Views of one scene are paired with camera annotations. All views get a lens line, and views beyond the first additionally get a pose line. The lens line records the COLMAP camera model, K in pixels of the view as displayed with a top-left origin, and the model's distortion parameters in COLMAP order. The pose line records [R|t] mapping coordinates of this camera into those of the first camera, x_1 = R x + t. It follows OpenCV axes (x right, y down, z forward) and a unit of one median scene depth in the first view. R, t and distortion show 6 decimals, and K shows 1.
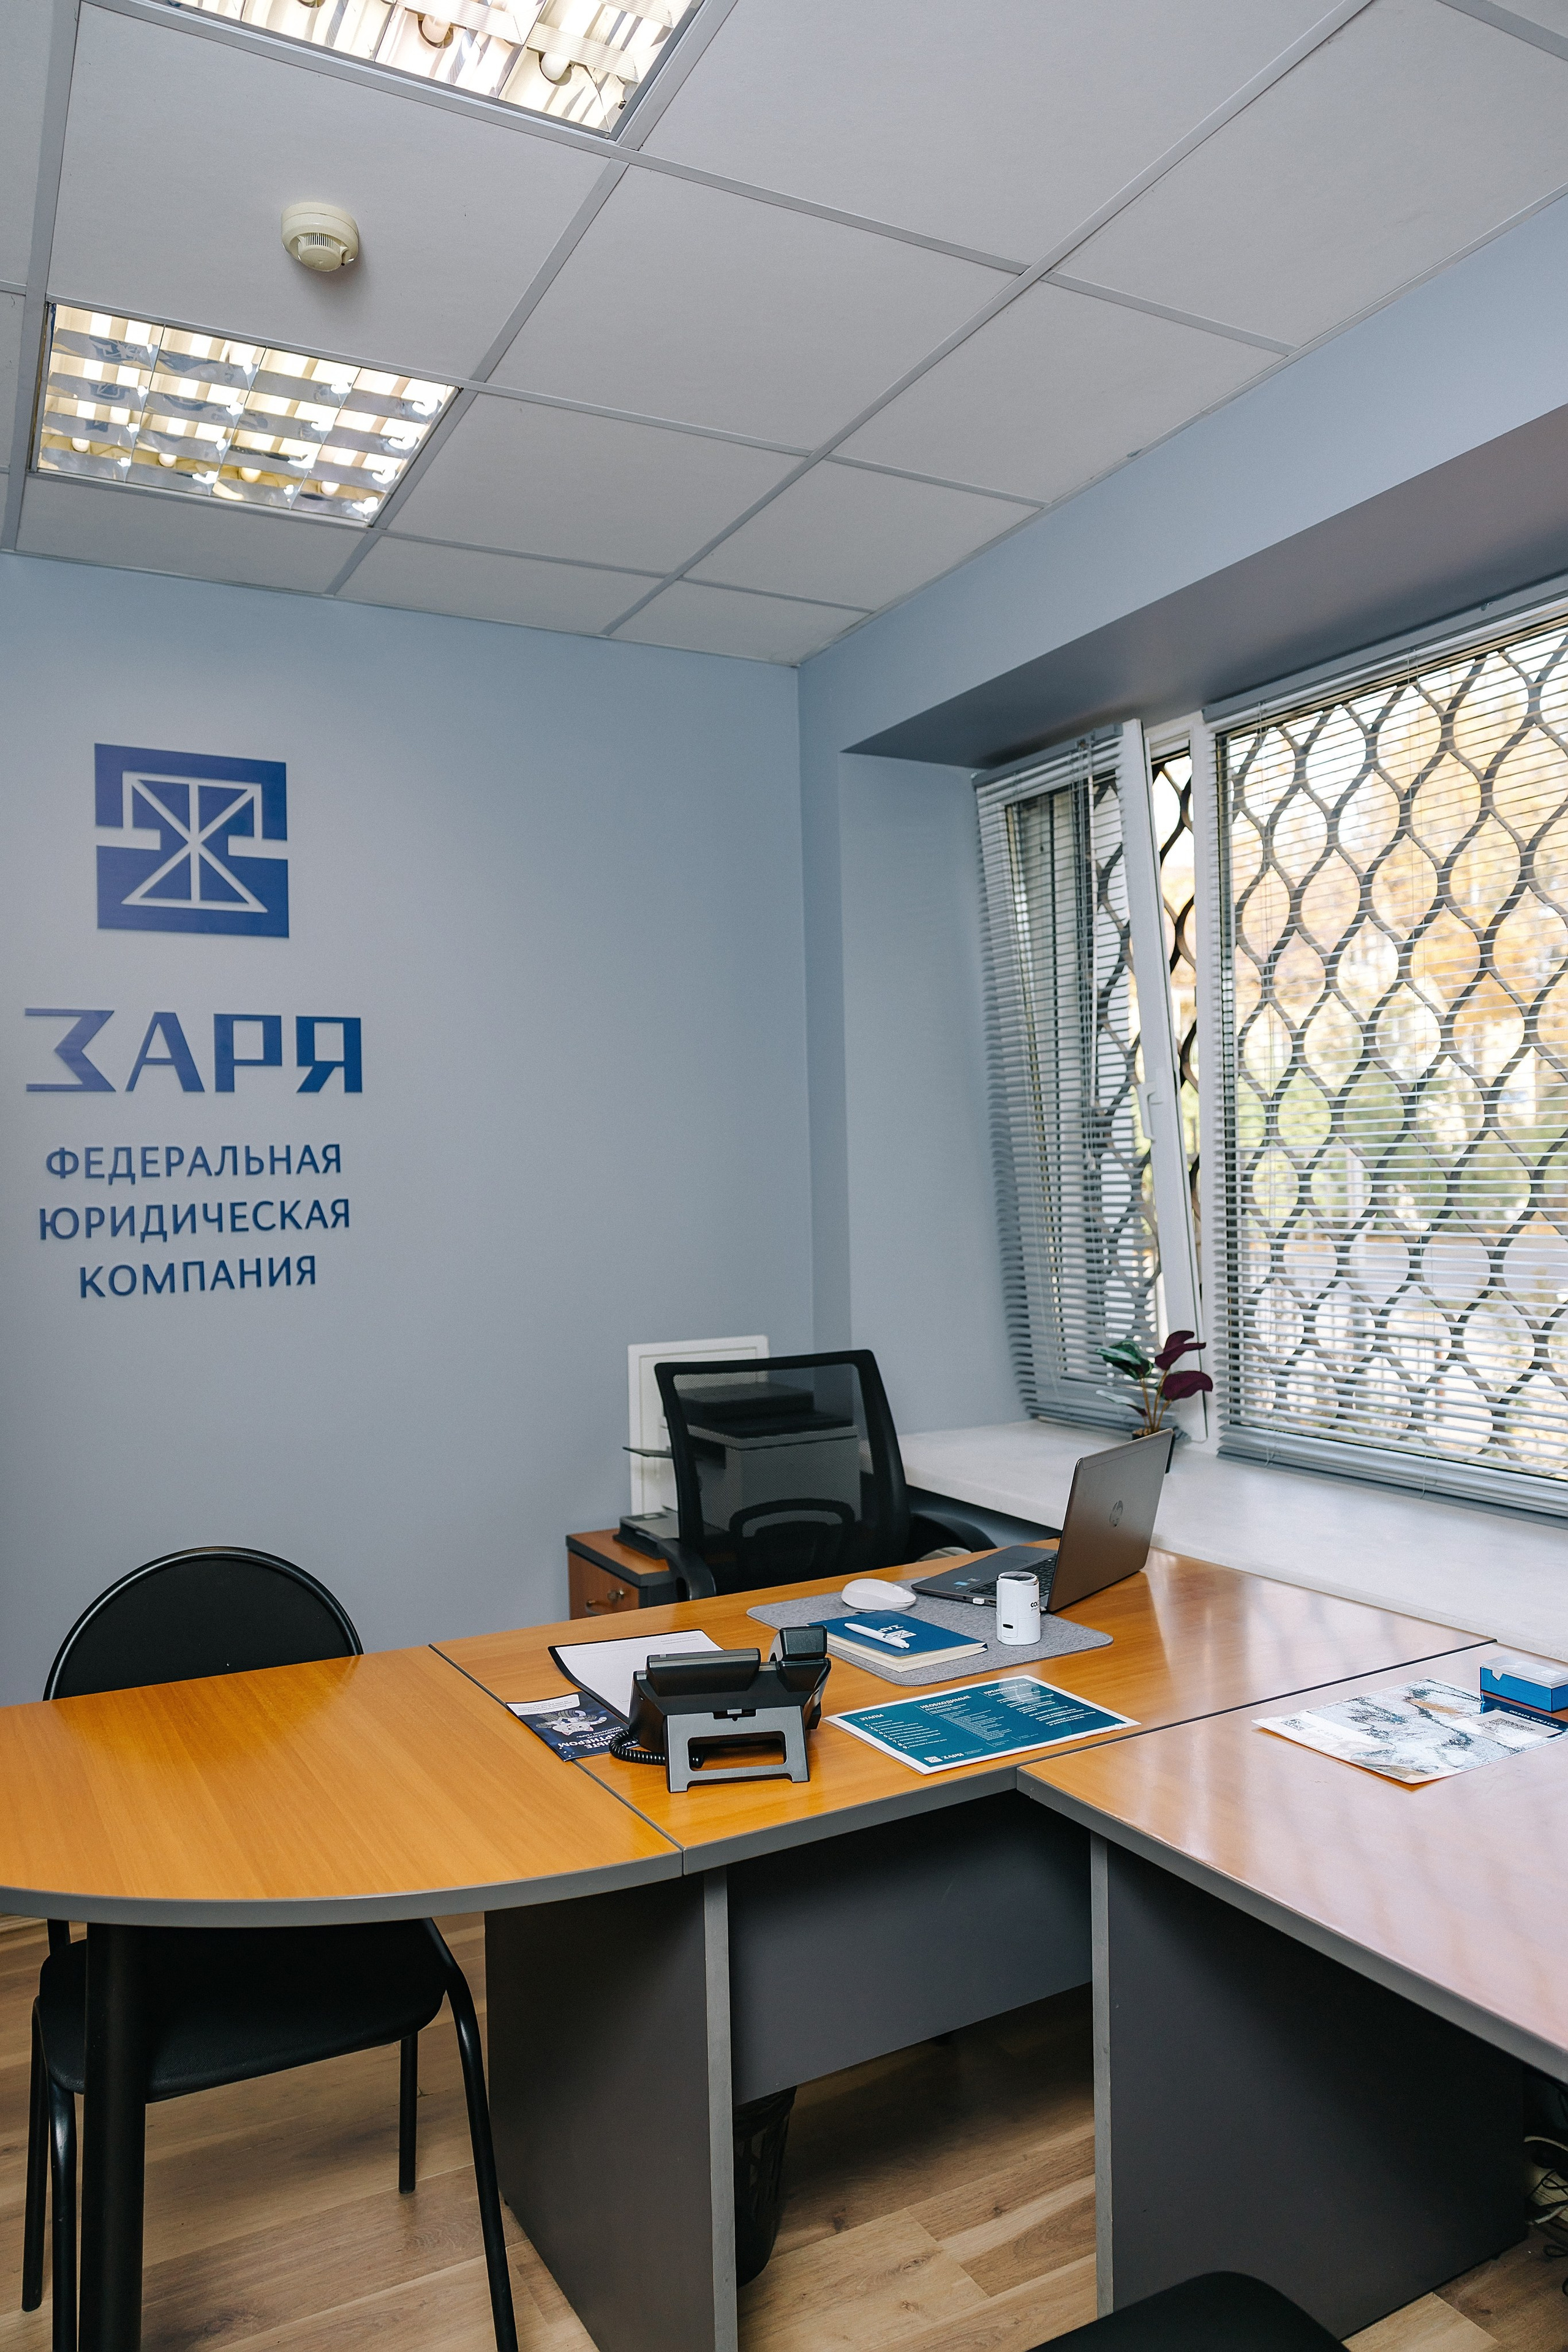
lens RADIAL K [[1587.7, 0, 779.3], [0, 1587.7, 1183.7], [0, 0, 1]] dist [-0.022484, 0.017786]
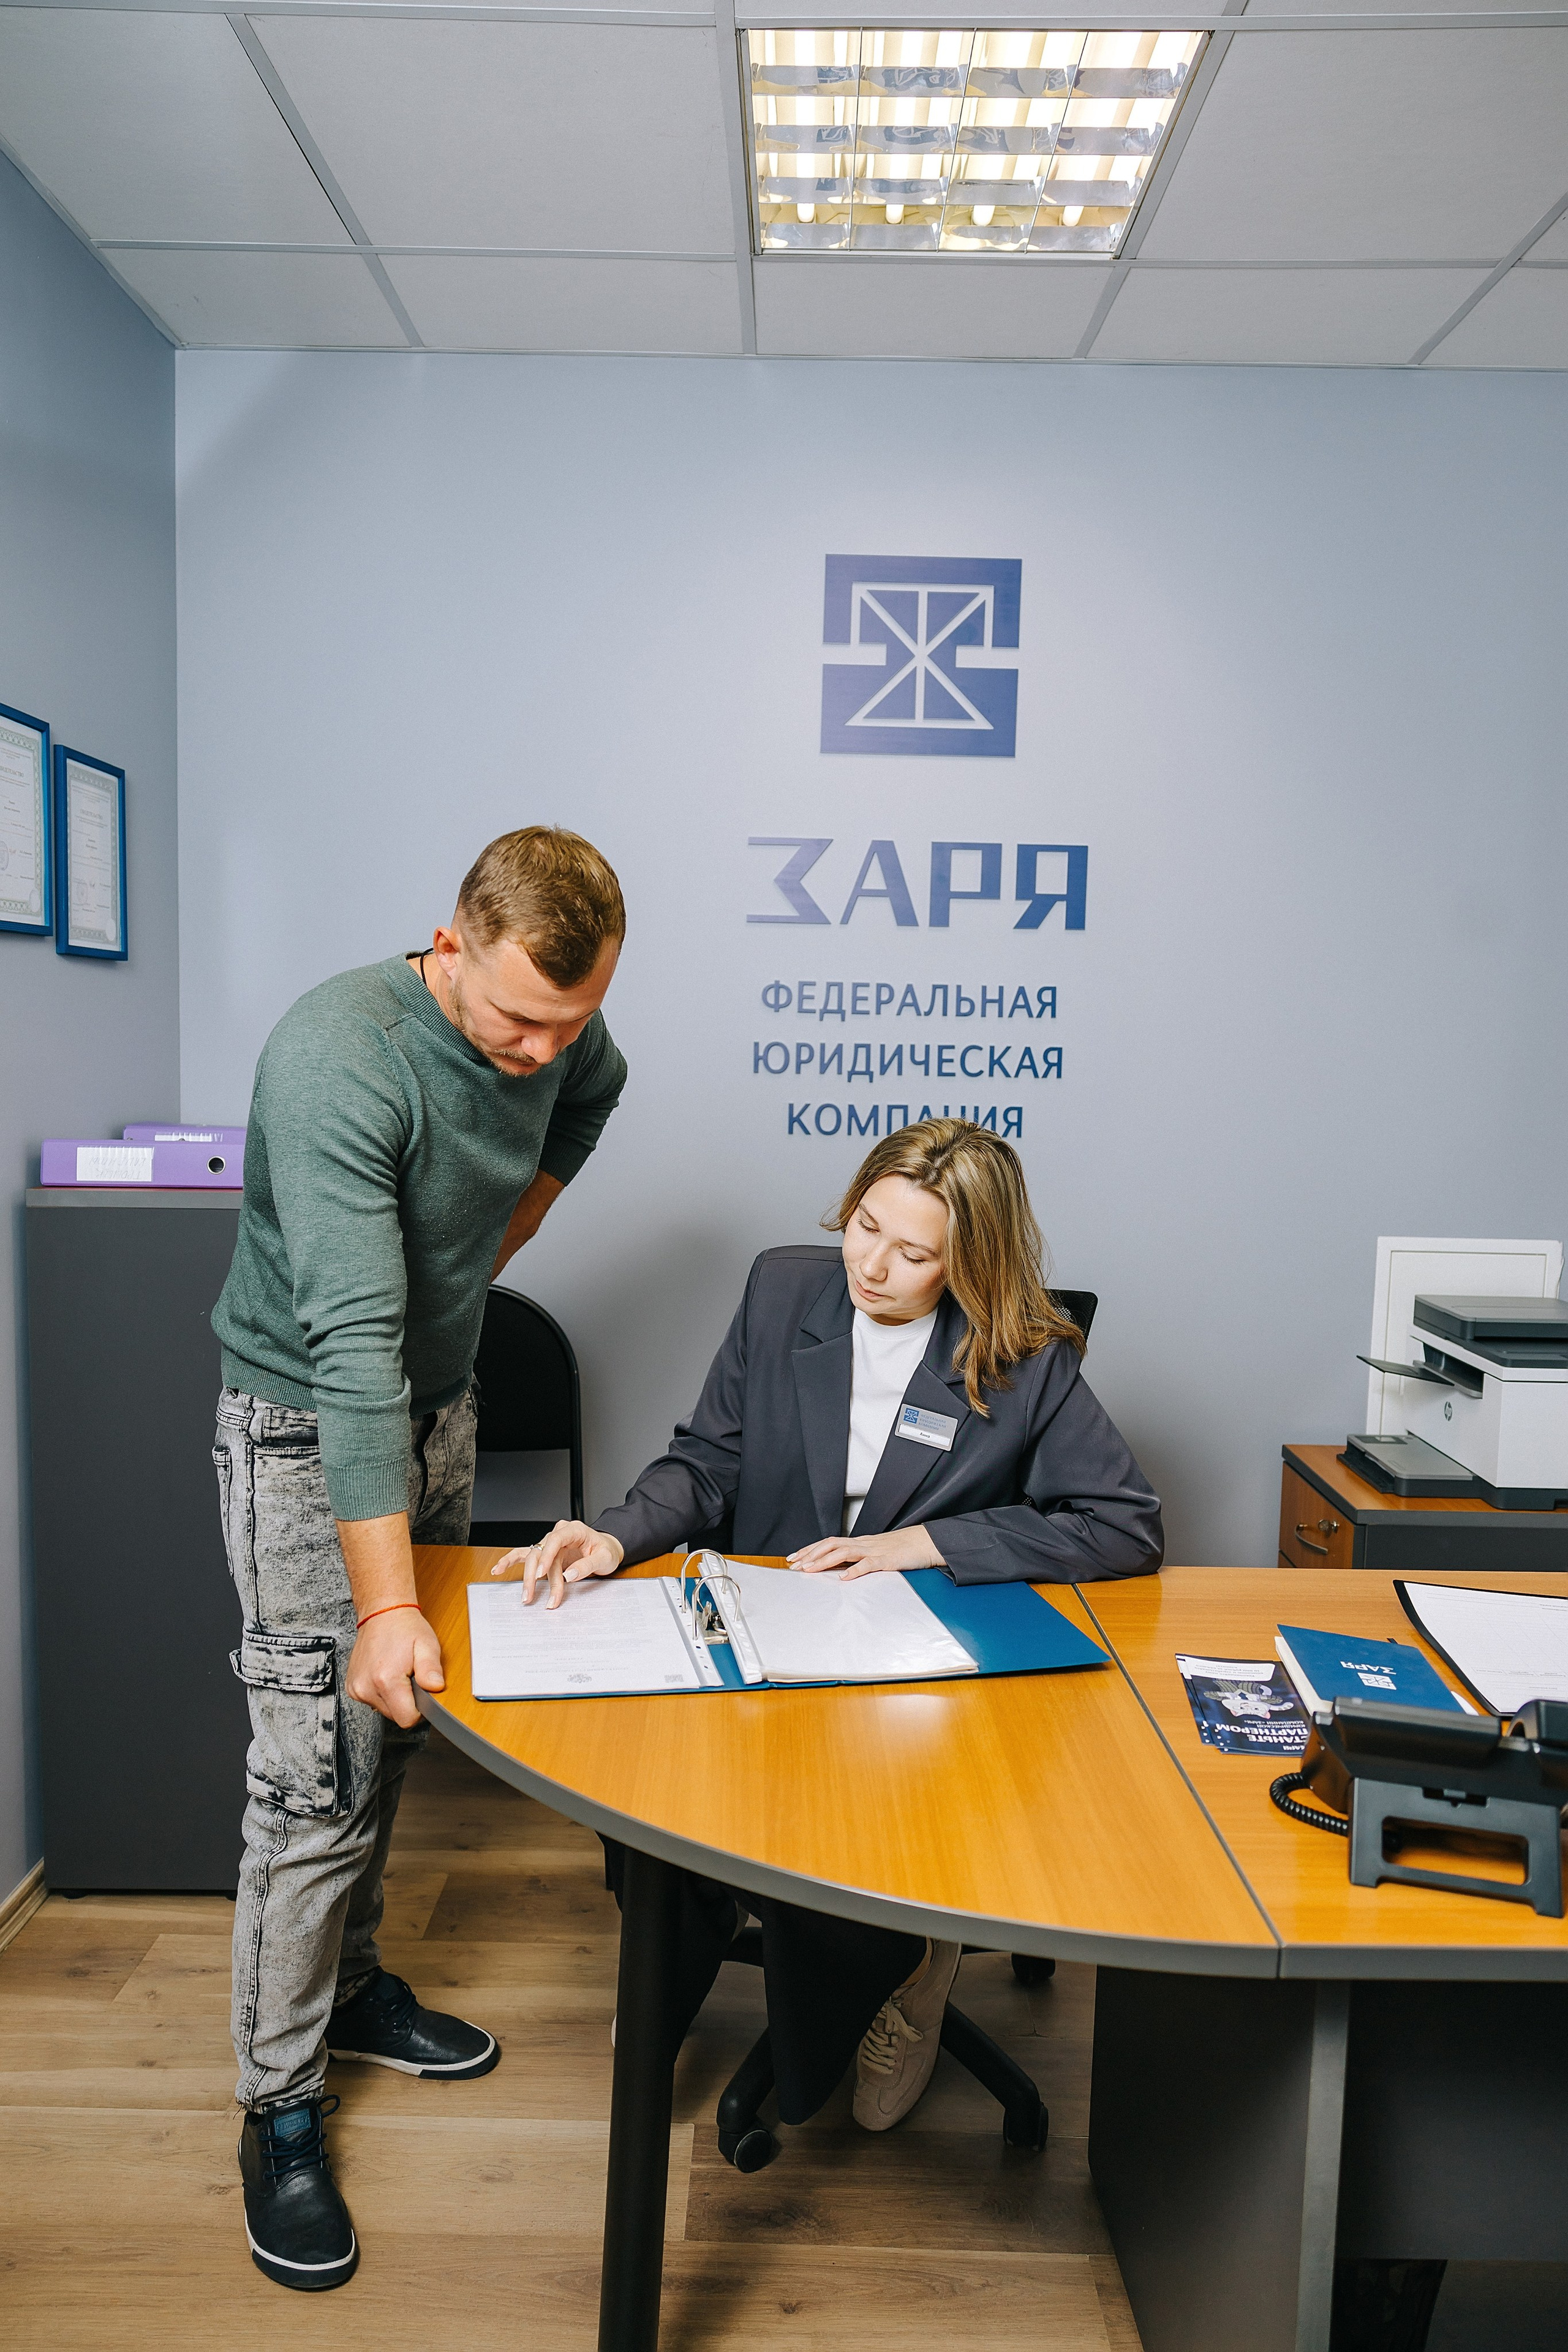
lens RADIAL K [[1587.7, 0, 775.2], [0, 1587.7, 1179.5], [0, 0, 1]] dist [-0.022484, 0.017786]
pose [[0.875482, 0.087788, -0.475211, 0.024801], [-0.043419, 0.993674, 0.103574, -0.002244], [0.481297, -0.070044, 0.873755, 0.121685]]
